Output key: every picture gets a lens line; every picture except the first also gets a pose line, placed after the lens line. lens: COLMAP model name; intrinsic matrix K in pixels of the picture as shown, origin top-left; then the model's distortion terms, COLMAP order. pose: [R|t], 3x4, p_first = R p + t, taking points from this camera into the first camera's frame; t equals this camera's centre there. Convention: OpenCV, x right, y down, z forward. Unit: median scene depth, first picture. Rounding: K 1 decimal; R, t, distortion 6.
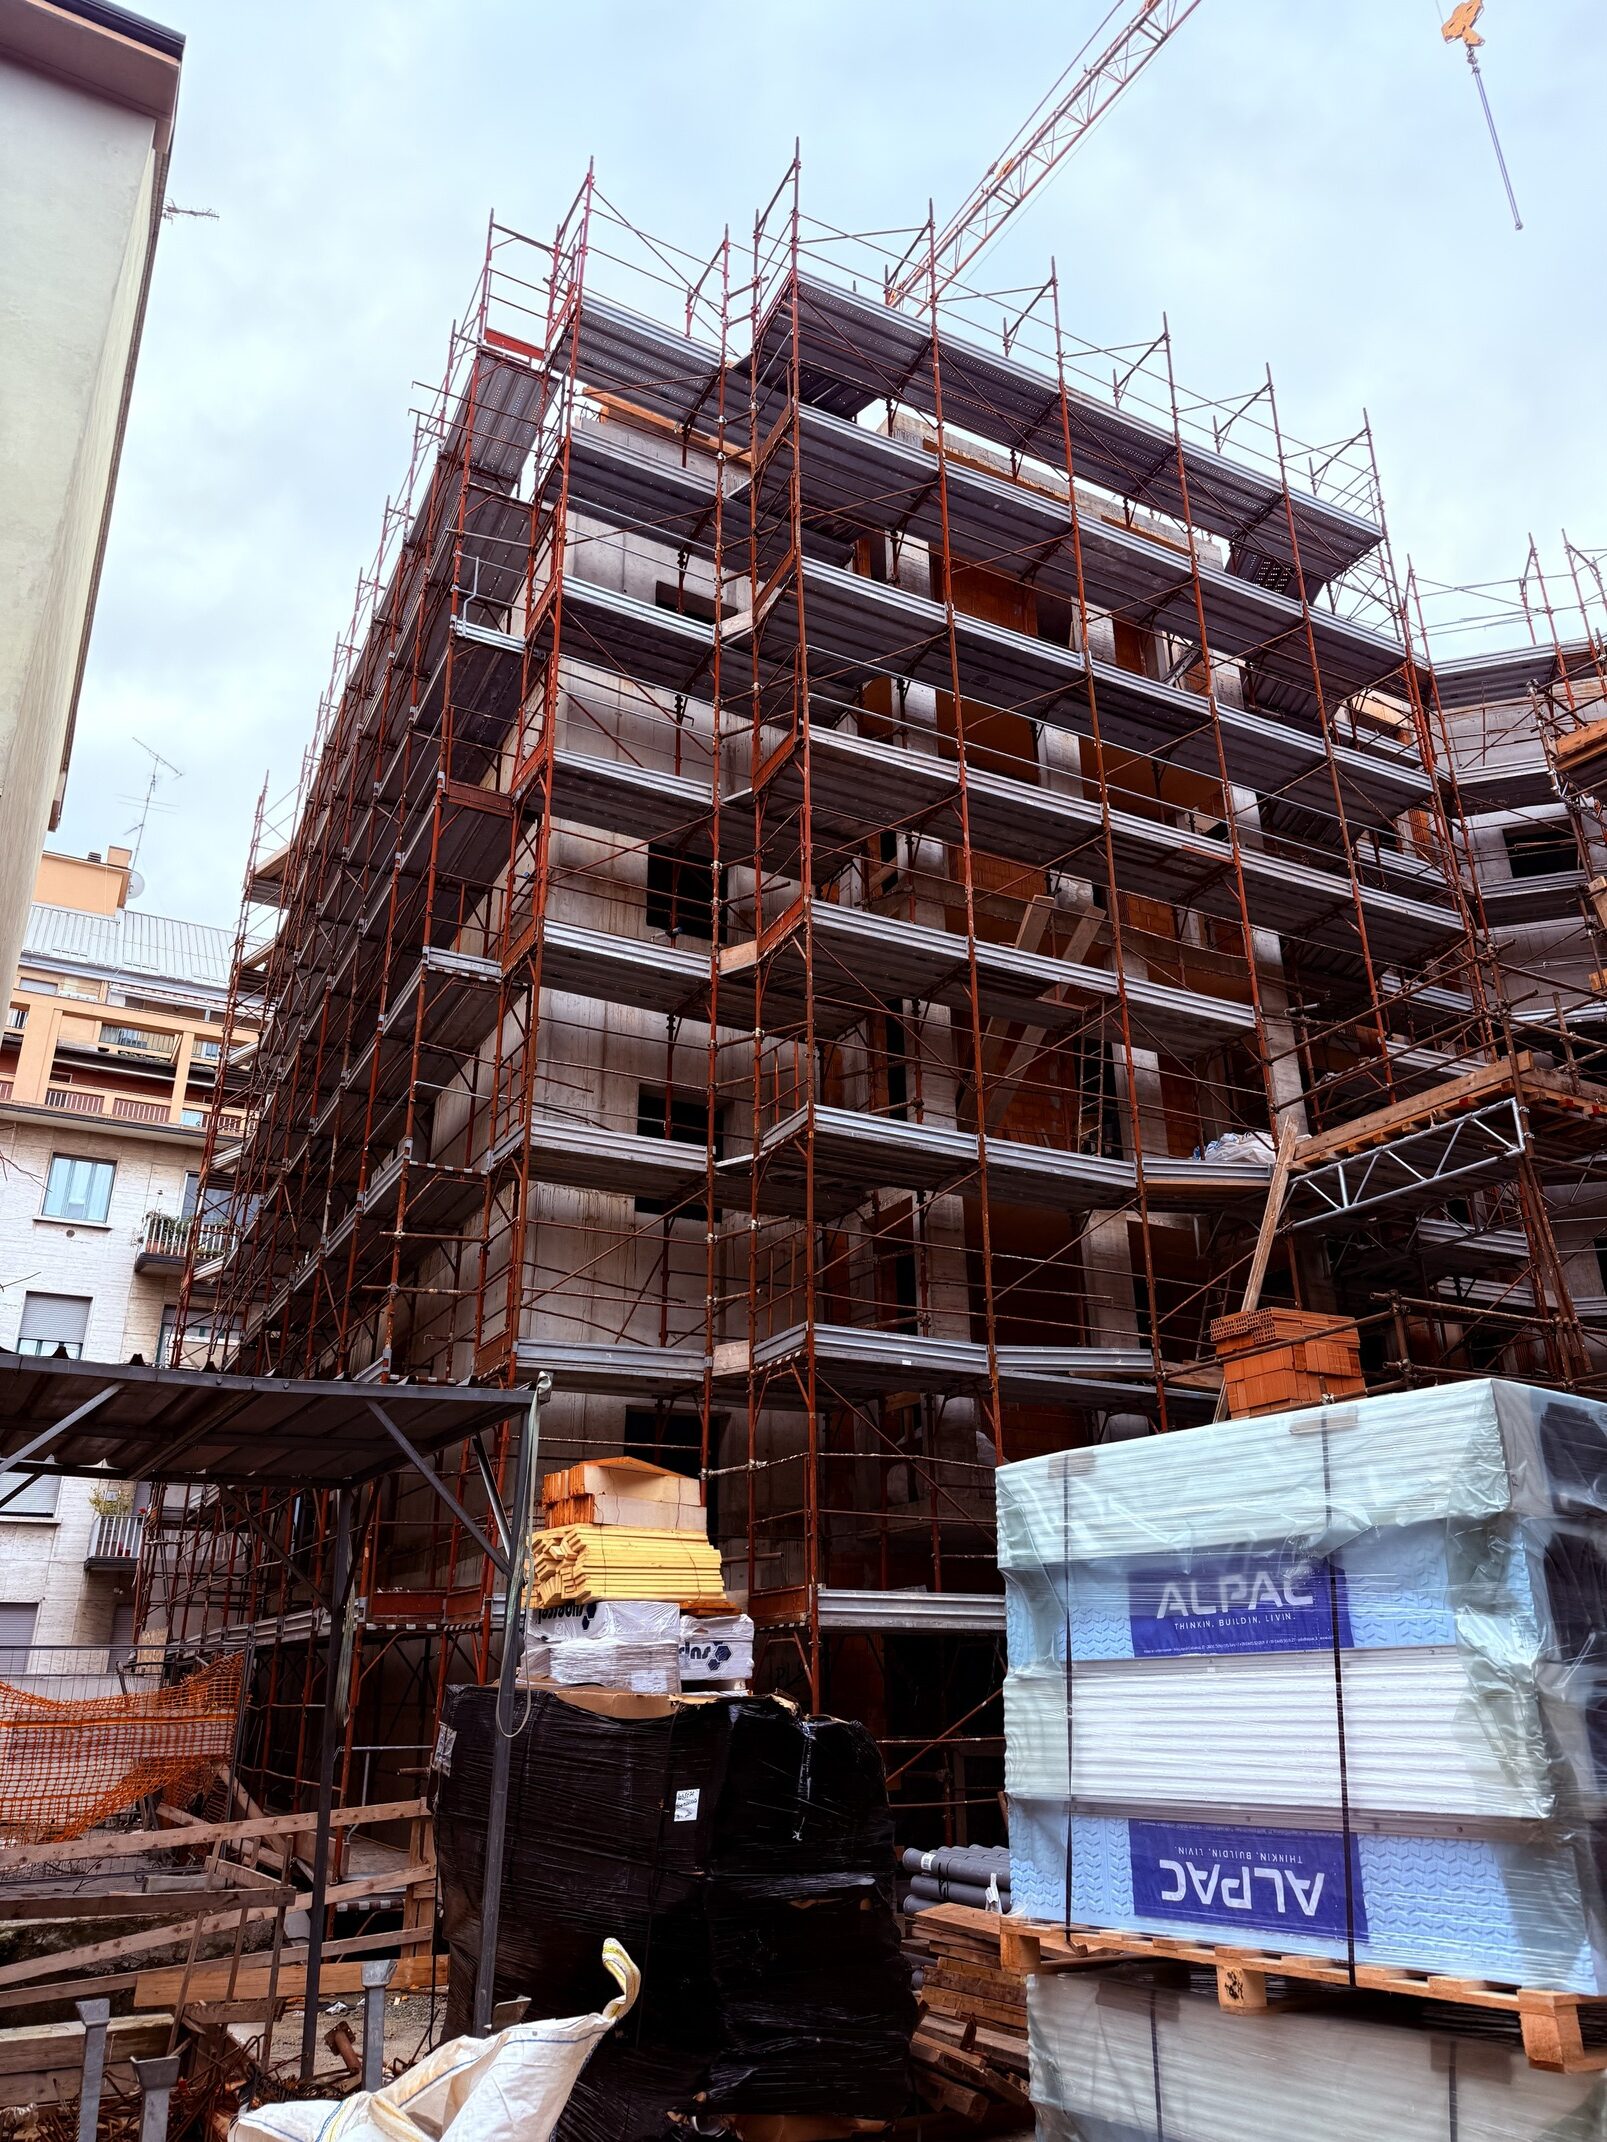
lens RADIAL K [[1481.4, 0, 802.1], [0, 1481.4, 1059.5], [0, 0, 1]] dist [0.158287, -0.296622]
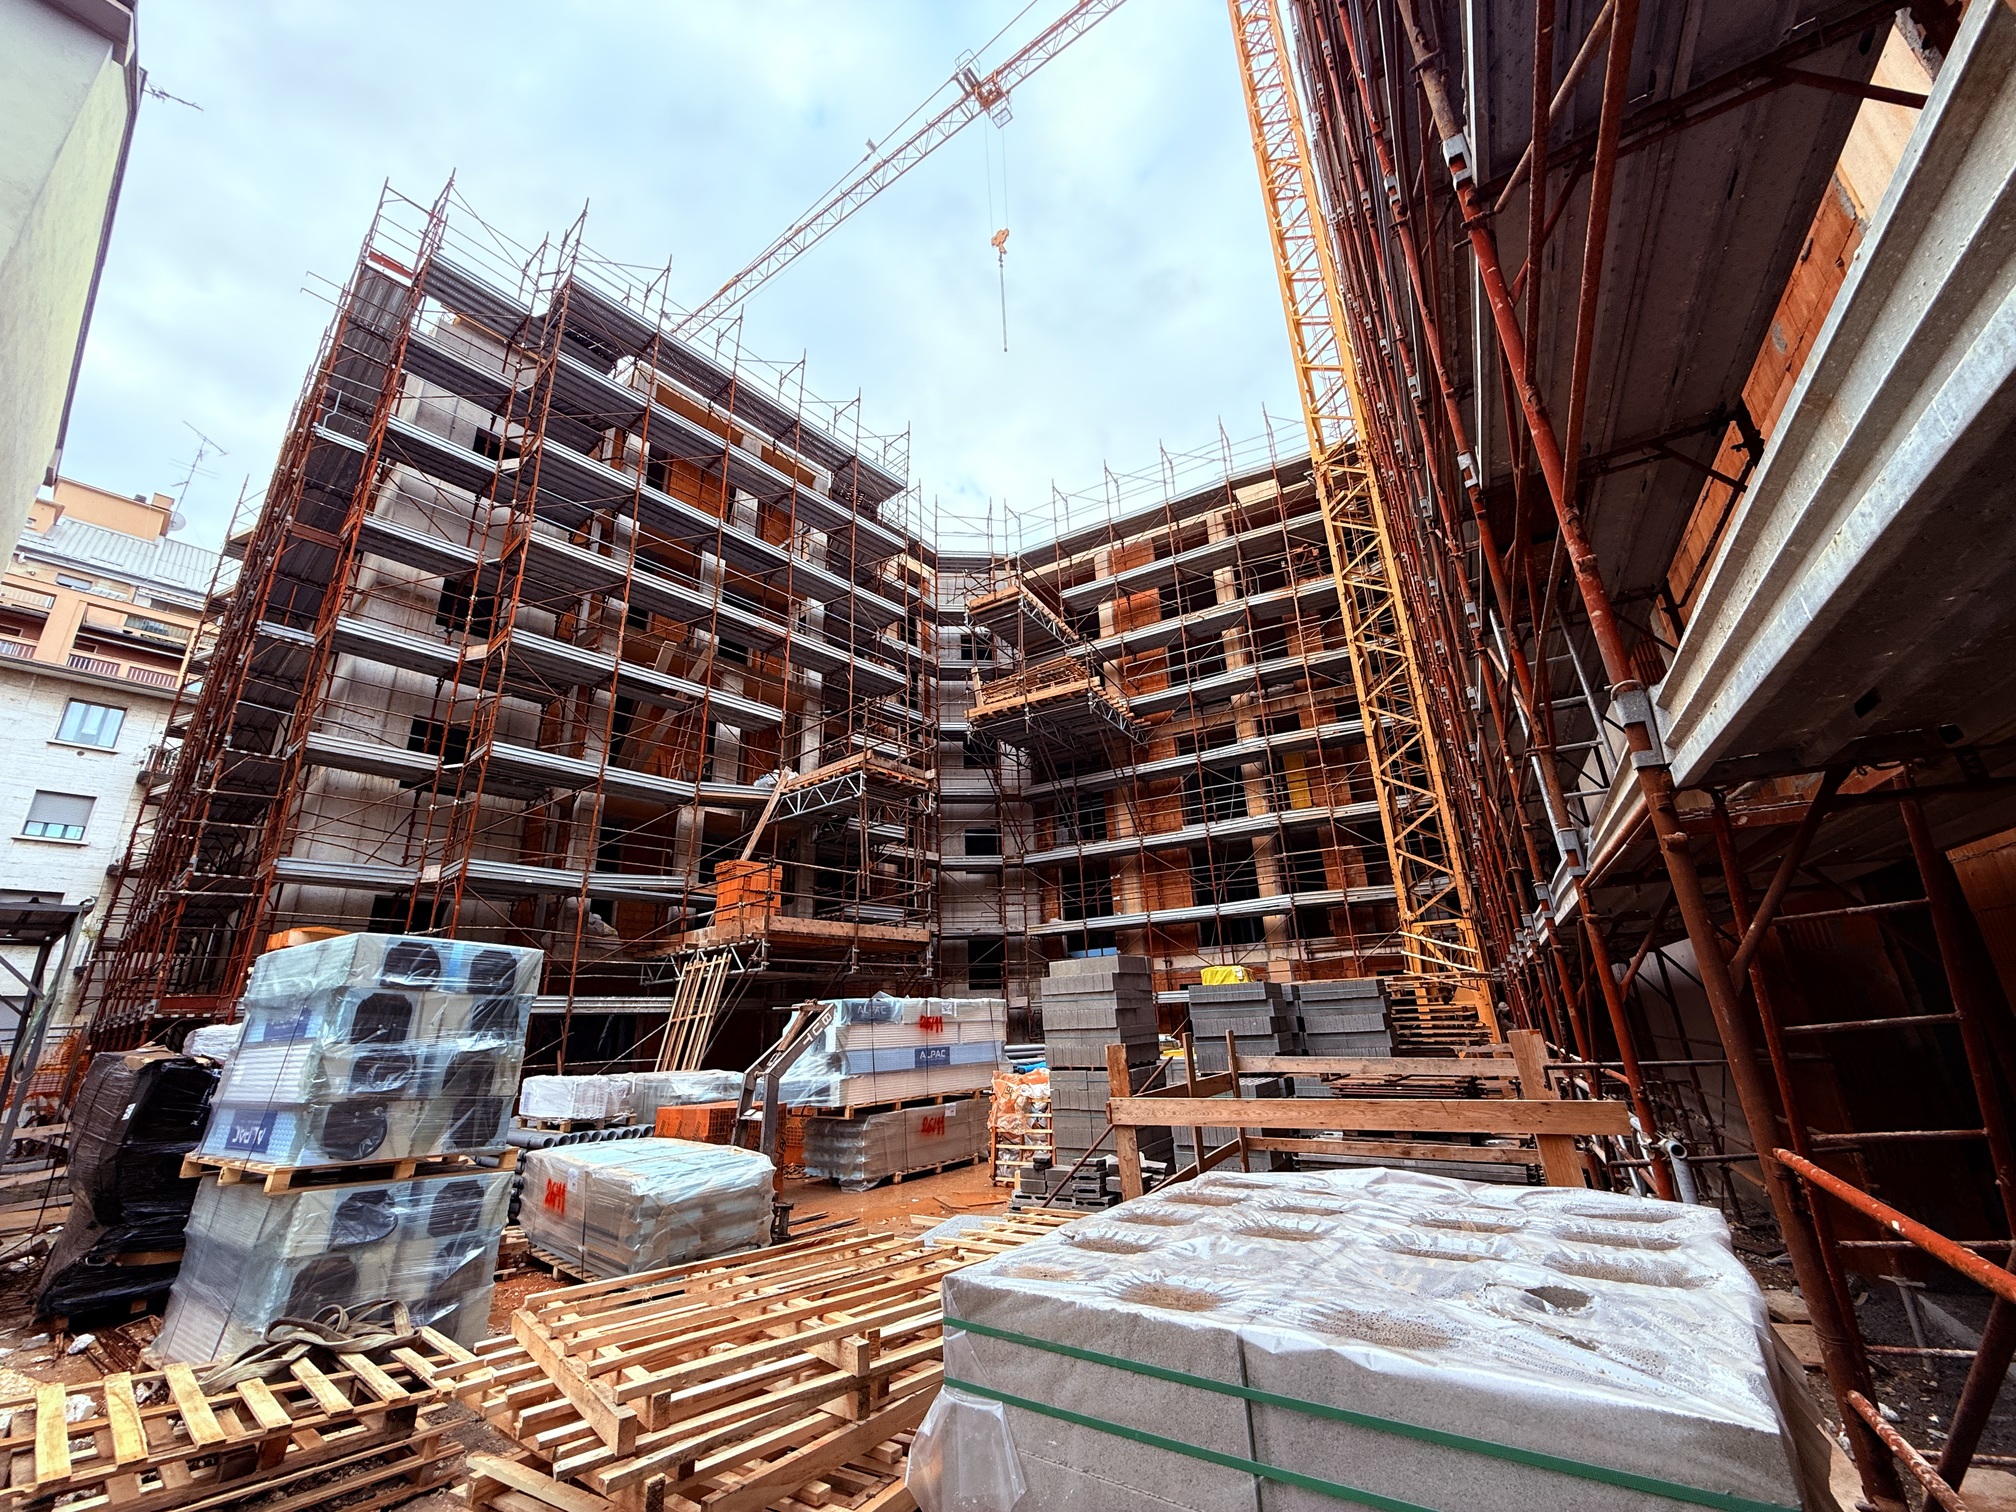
lens RADIAL K [[800.7, 0, 1002.6], [0, 800.7, 758.0], [0, 0, 1]] dist [-0.000194, -0.000302]
pose [[0.931153, 0.094713, 0.352112, 0.220041], [-0.118164, 0.991943, 0.045665, -0.061808], [-0.344950, -0.084128, 0.934843, -0.137818]]
